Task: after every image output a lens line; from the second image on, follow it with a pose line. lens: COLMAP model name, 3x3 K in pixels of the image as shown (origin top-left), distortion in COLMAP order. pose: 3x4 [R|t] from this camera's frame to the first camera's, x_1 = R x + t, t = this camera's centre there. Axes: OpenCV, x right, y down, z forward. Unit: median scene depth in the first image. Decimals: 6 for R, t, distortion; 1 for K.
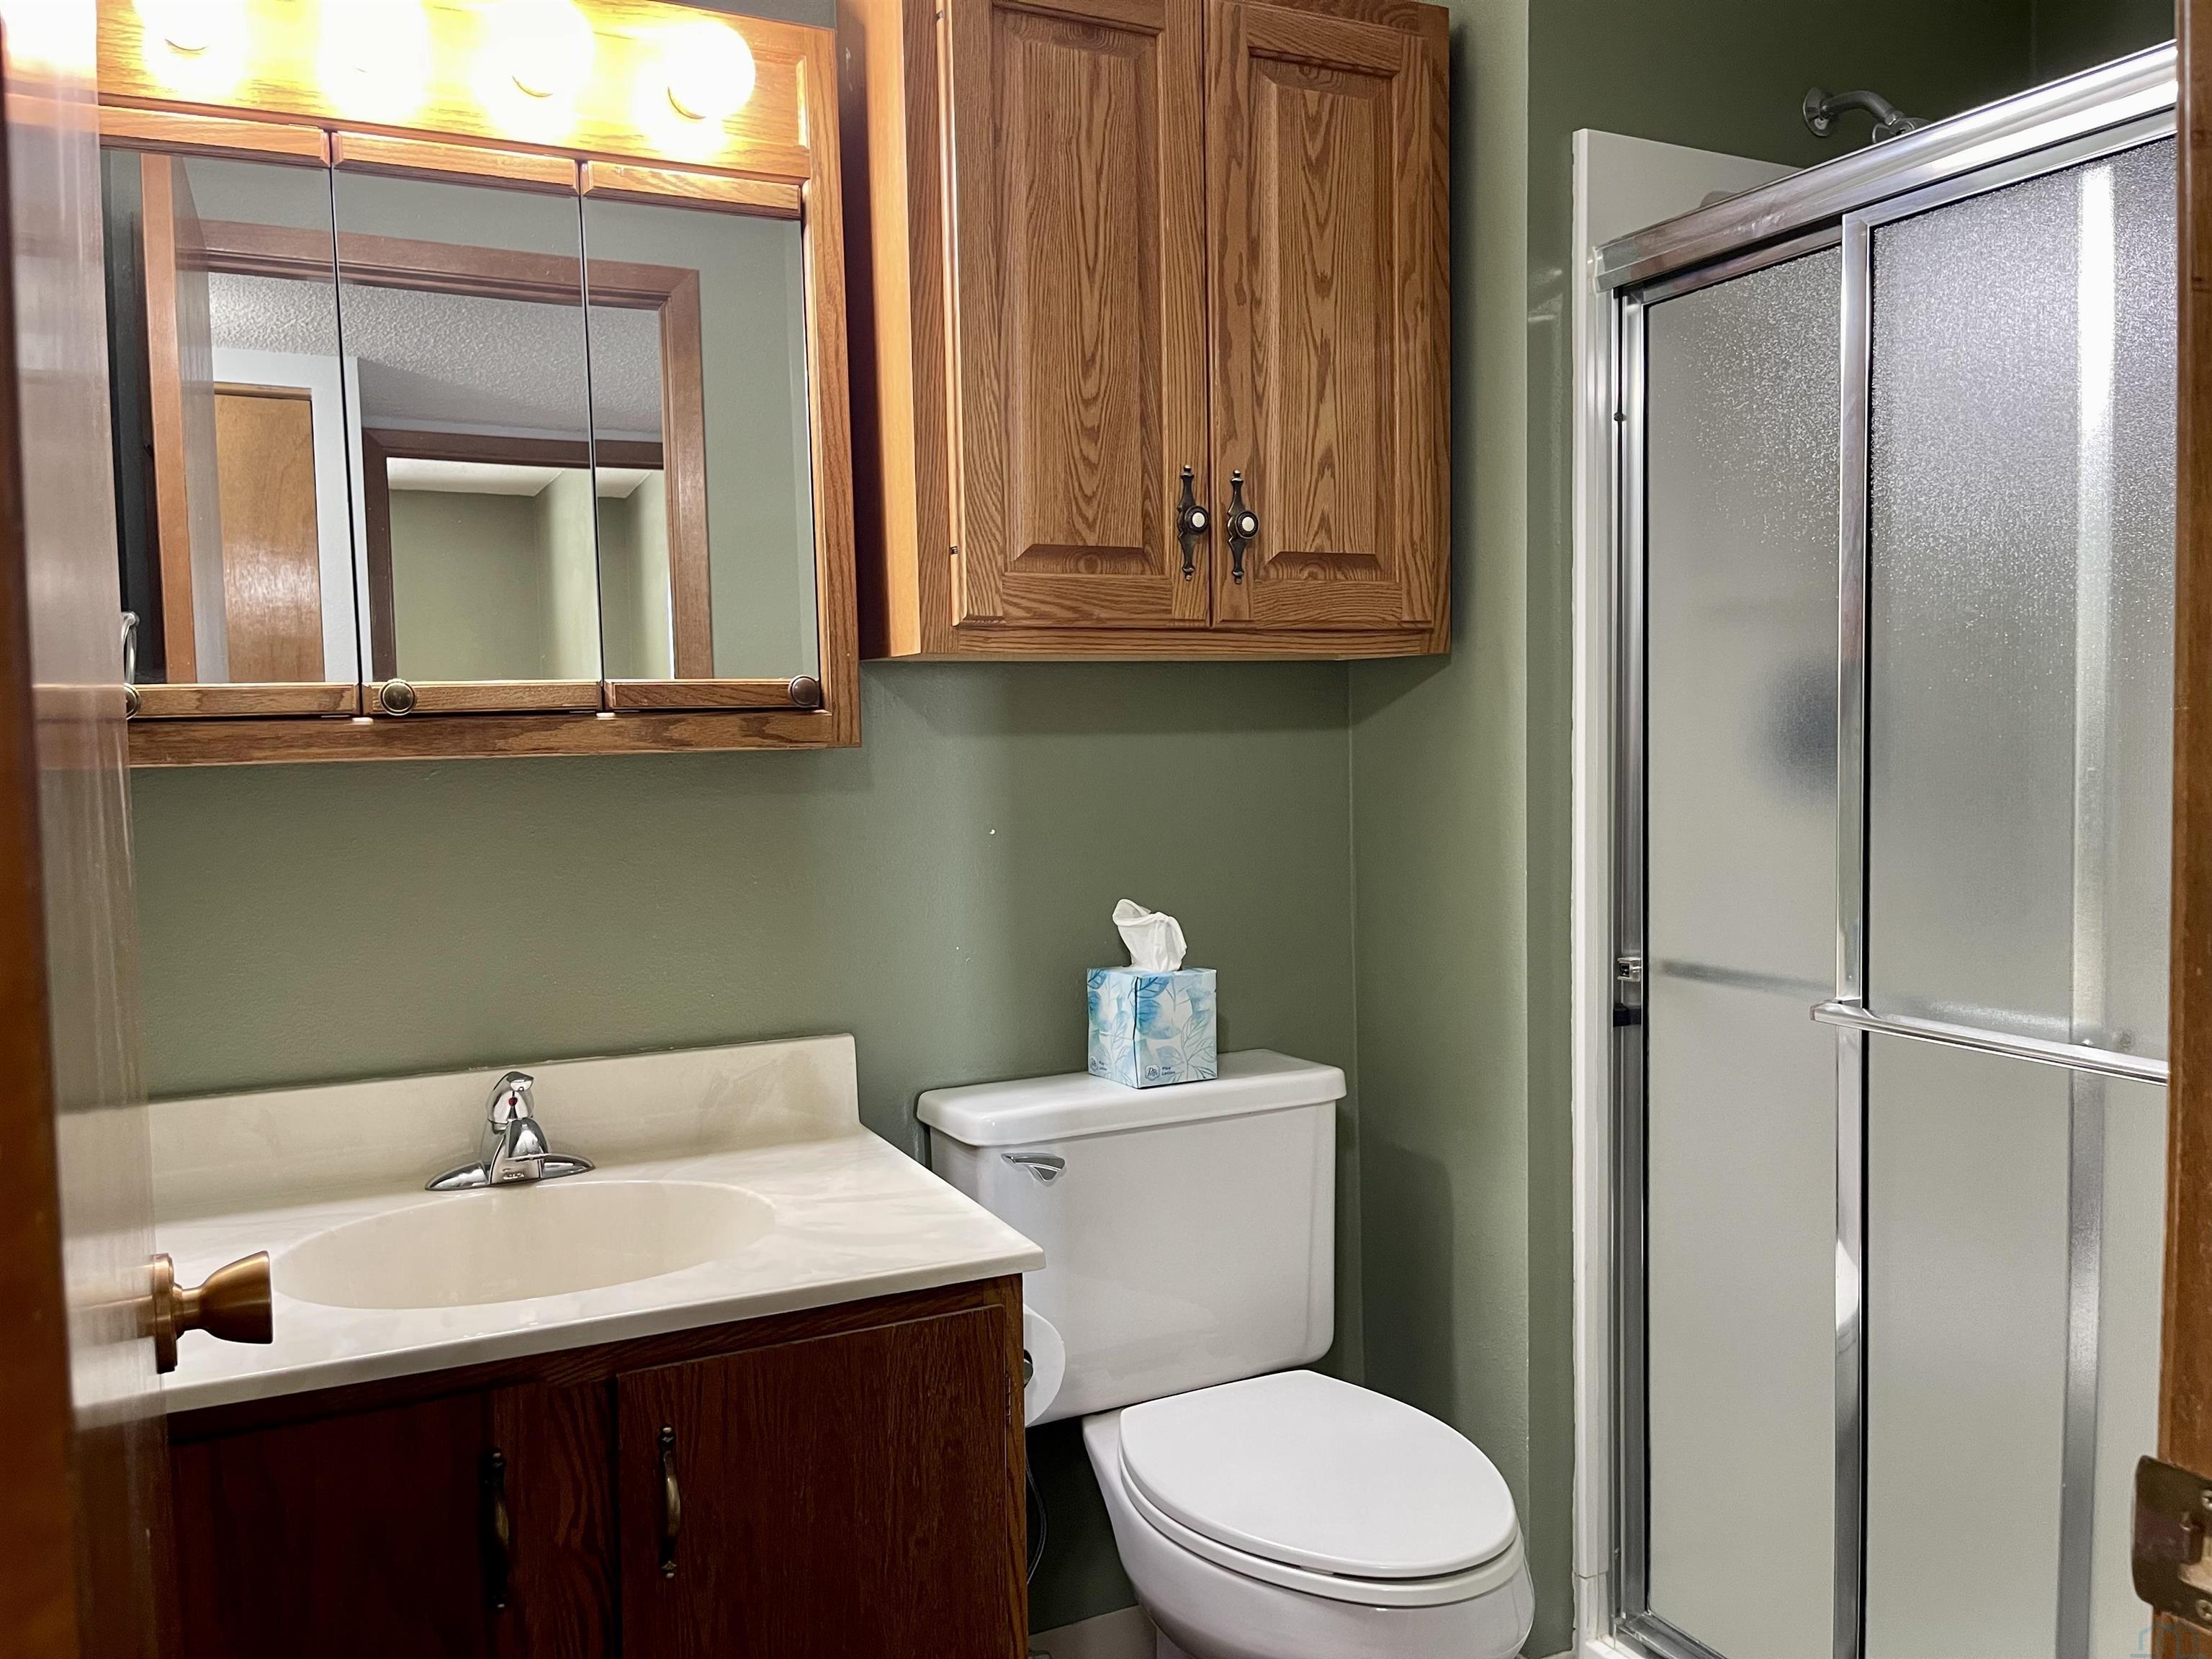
lens RADIAL K [[1708.2, 0, 1108.2], [0, 1708.2, 835.5], [0, 0, 1]] dist [-0.001404, -0.011910]
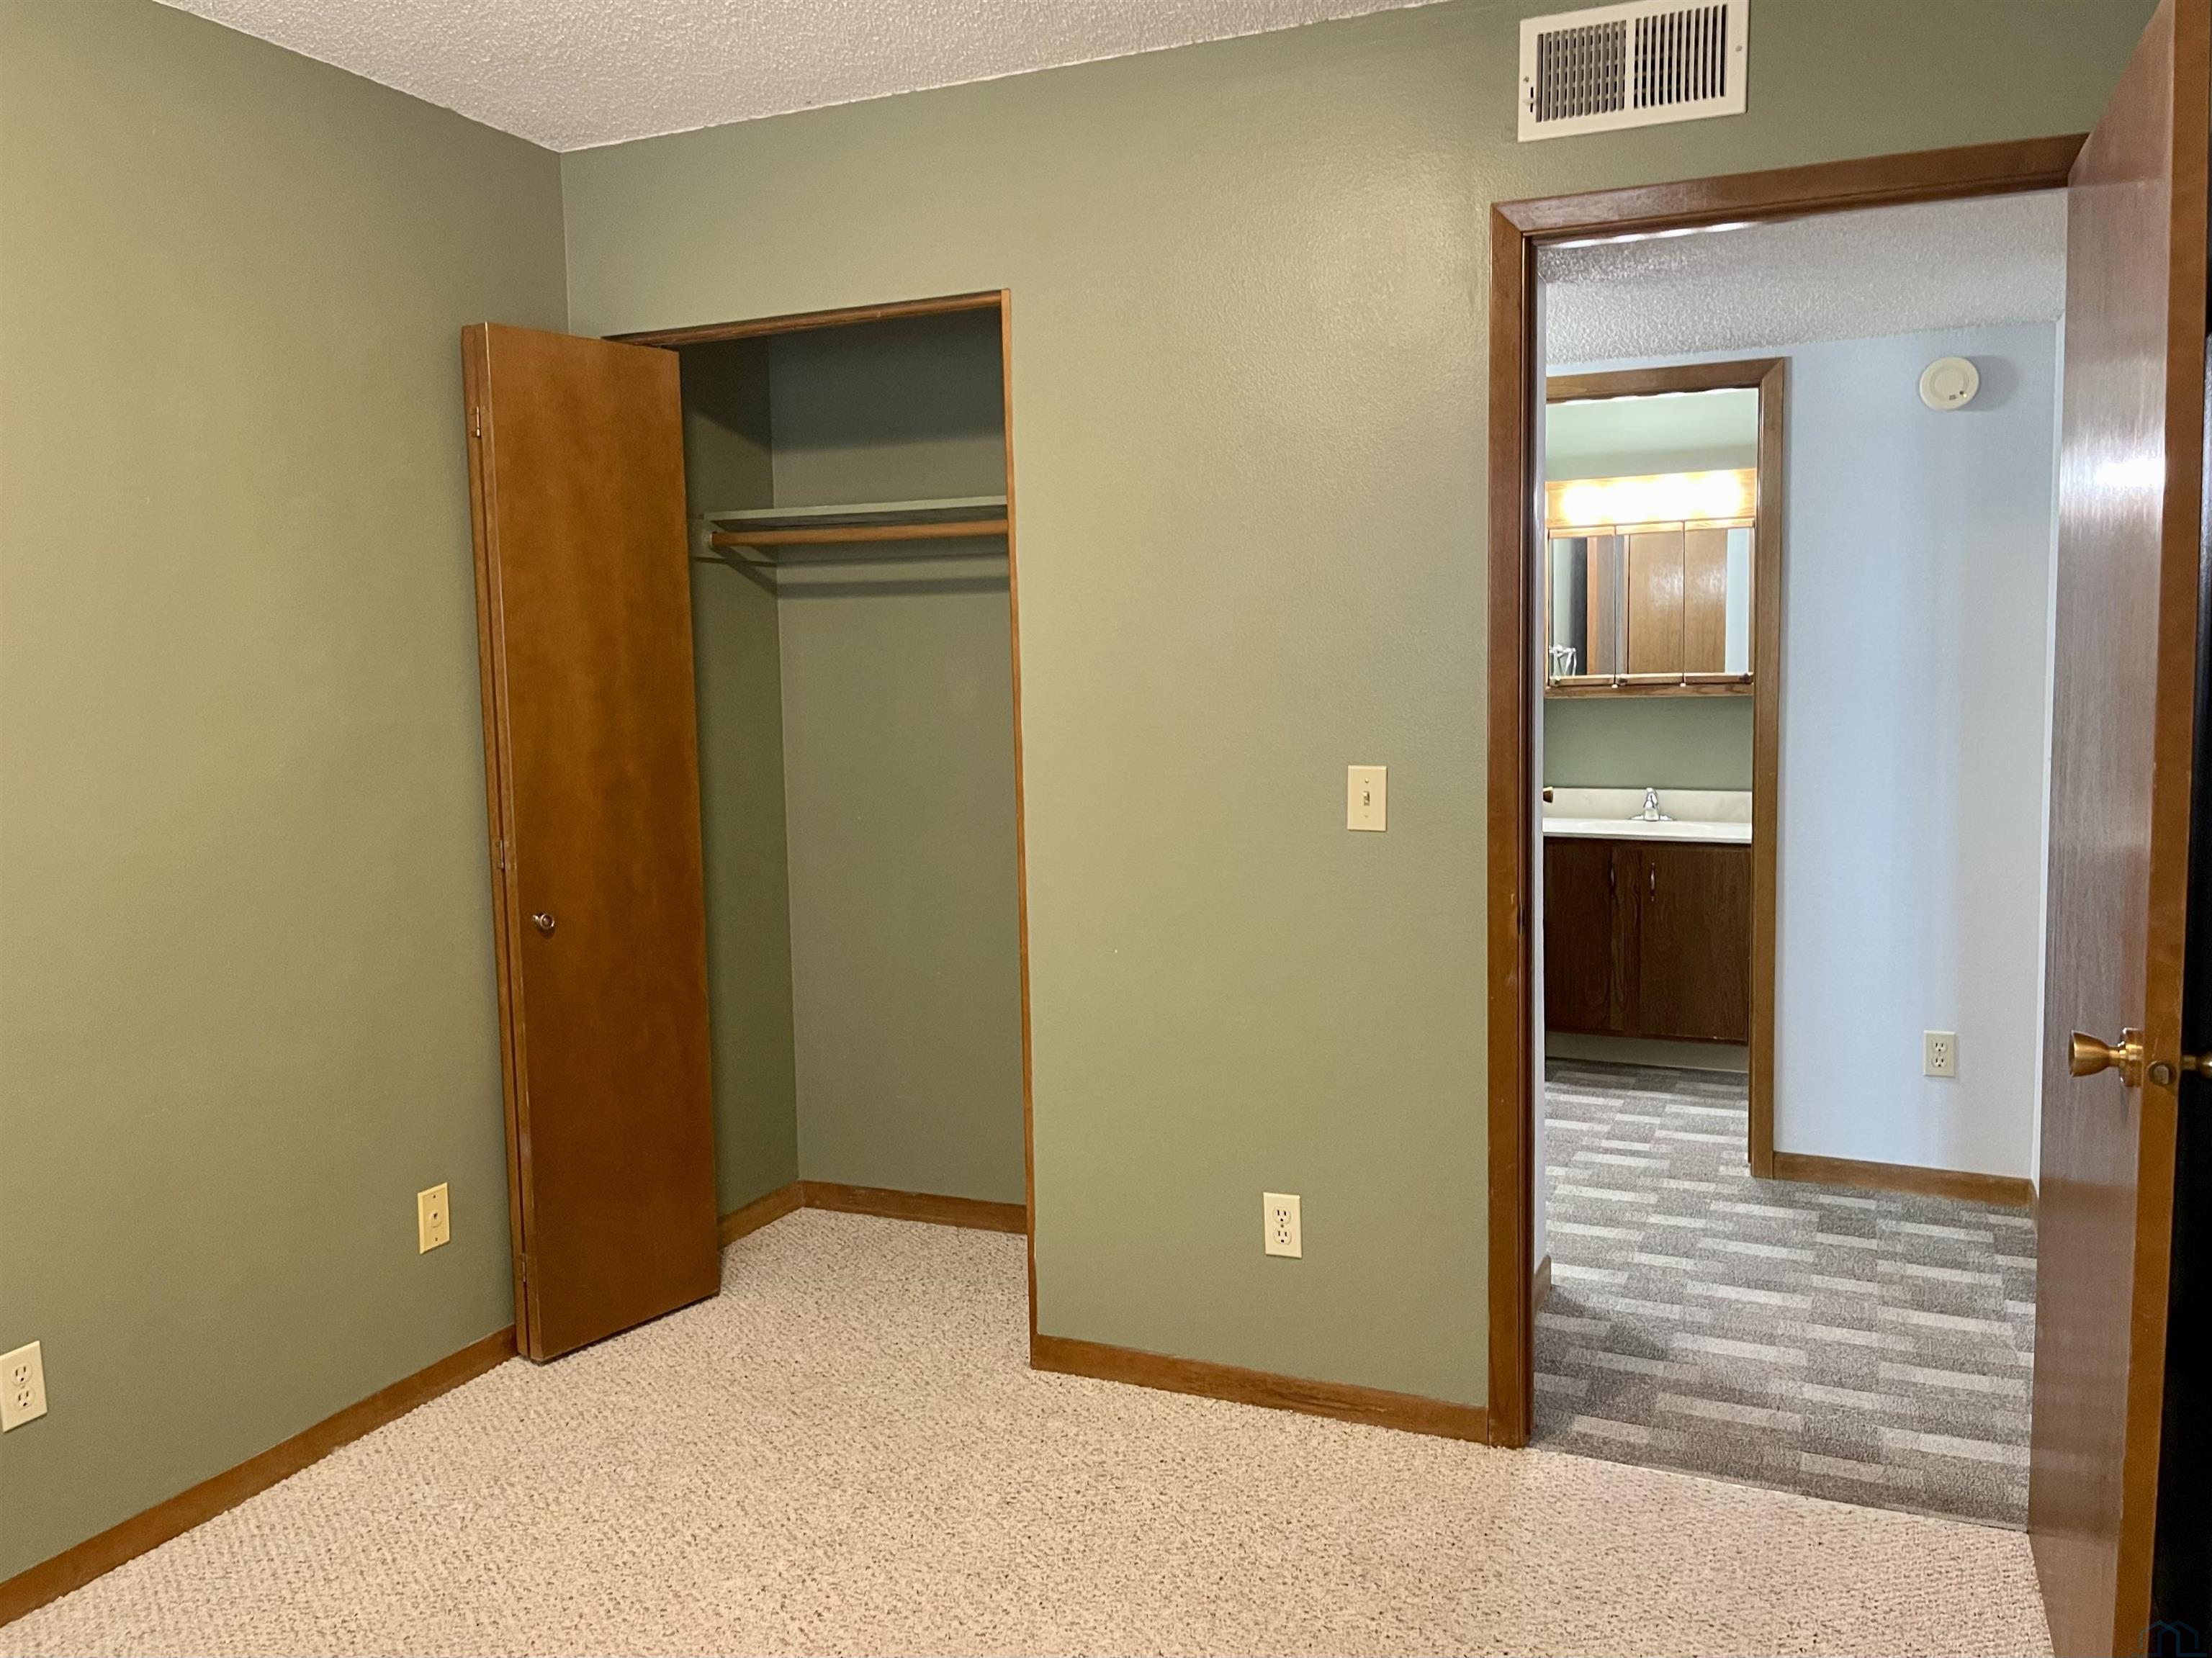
lens RADIAL K [[1708.1, 0, 1104.9], [0, 1708.1, 832.3], [0, 0, 1]] dist [-0.001404, -0.011910]
pose [[0.644194, 0.081119, -0.760549, 1.571322], [-0.042129, 0.996614, 0.070614, 0.030847], [0.763701, -0.013448, 0.645430, -2.073654]]
